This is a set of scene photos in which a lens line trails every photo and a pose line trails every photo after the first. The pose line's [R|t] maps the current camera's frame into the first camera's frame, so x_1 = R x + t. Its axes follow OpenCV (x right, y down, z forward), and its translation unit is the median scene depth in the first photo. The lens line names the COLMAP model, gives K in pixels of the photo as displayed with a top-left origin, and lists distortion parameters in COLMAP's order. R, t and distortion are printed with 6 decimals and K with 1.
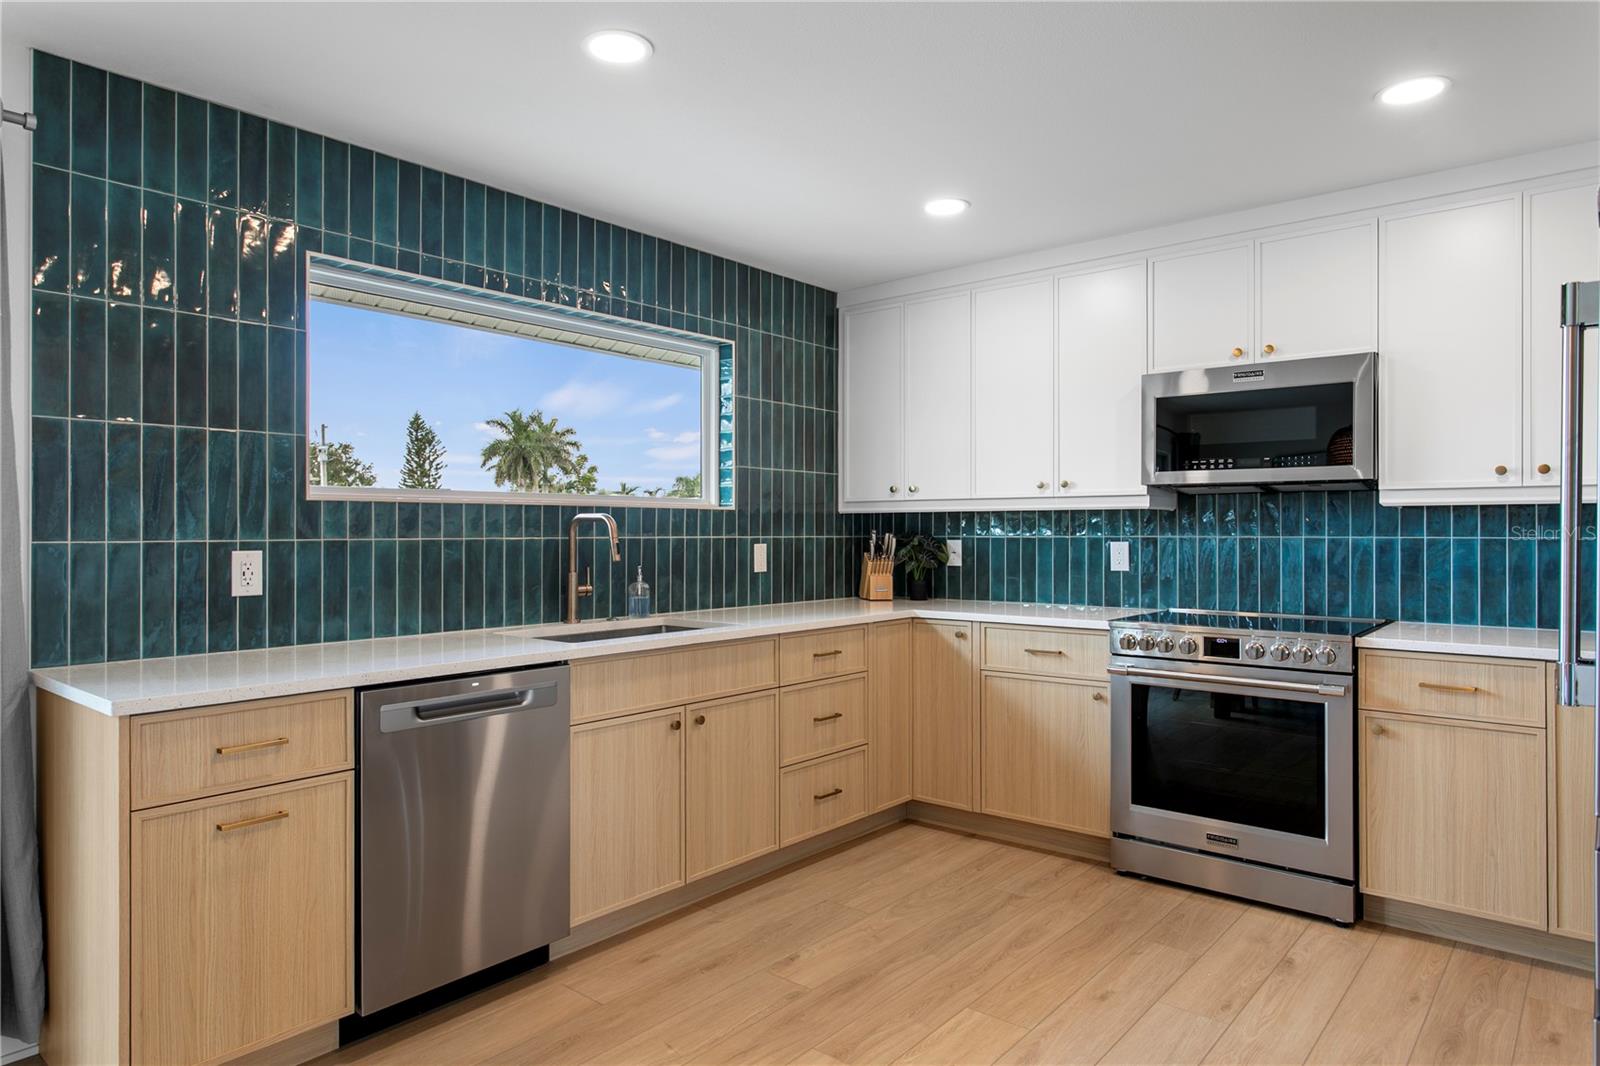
lens RADIAL K [[989.7, 0, 795.9], [0, 989.7, 525.4], [0, 0, 1]] dist [-0.000926, -0.003582]
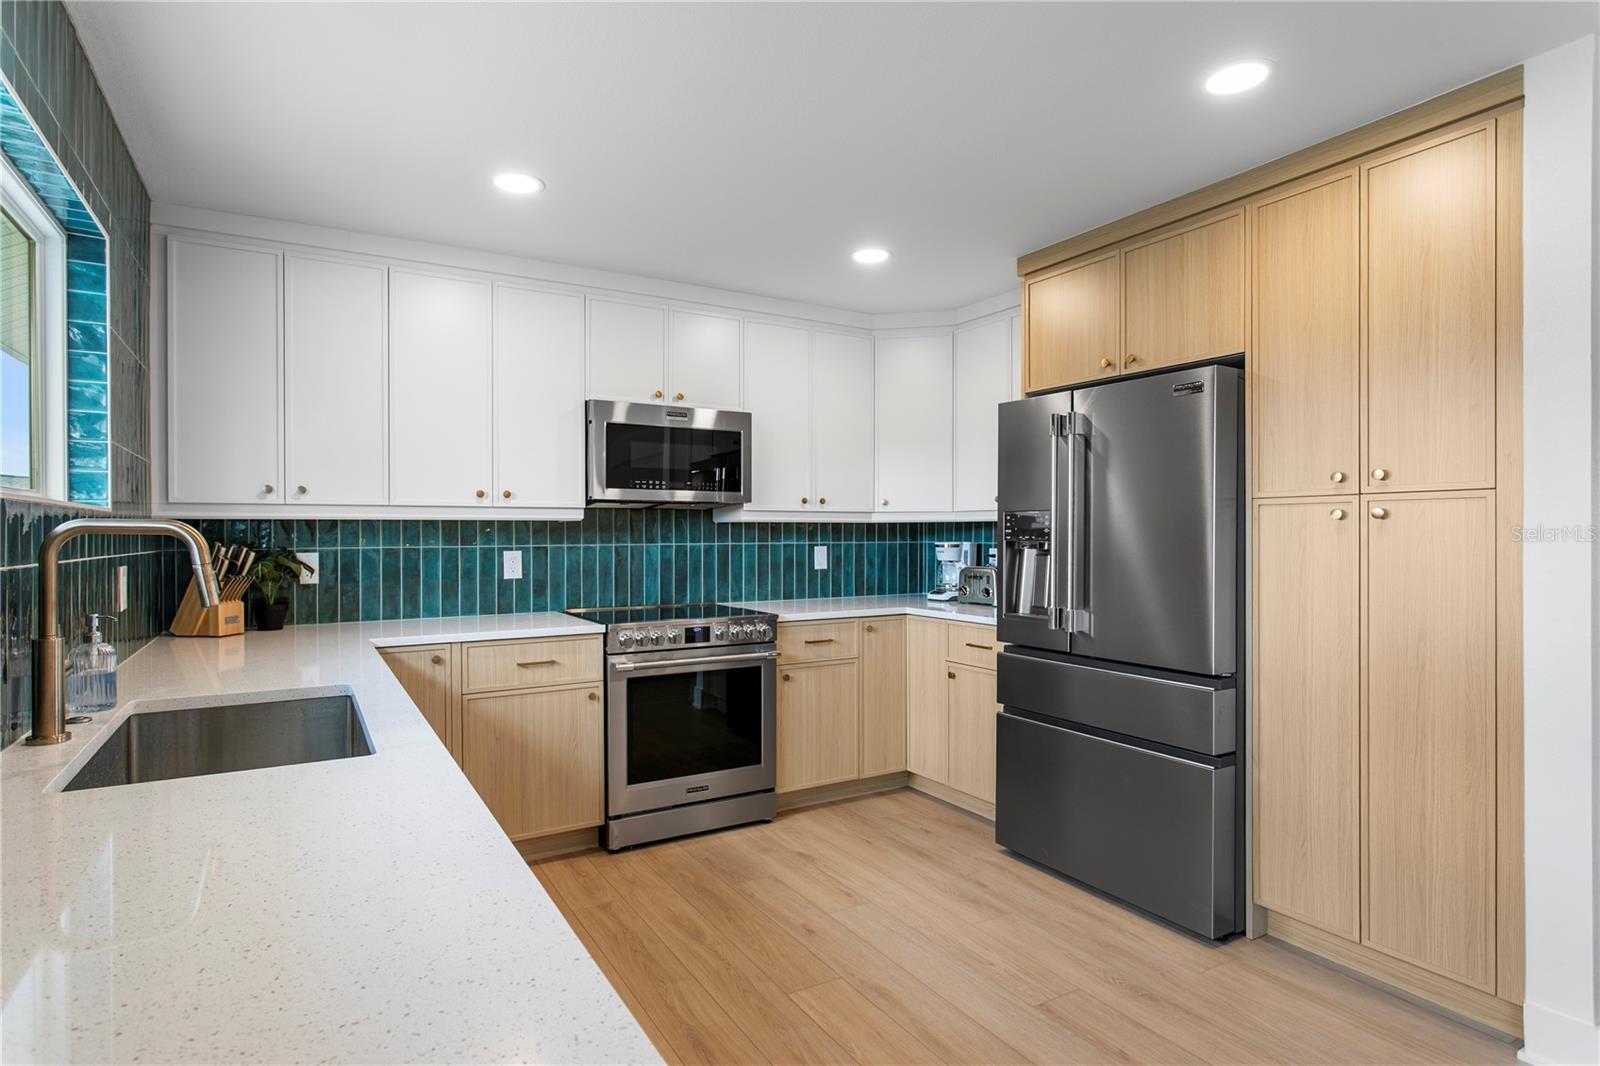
lens RADIAL K [[818.0, 0, 796.9], [0, 818.0, 539.7], [0, 0, 1]] dist [-0.024259, 0.001046]
pose [[0.331500, -0.005134, 0.943441, -0.454922], [-0.001457, 0.999981, 0.005953, -0.001620], [-0.943454, -0.003348, 0.331486, 0.504806]]
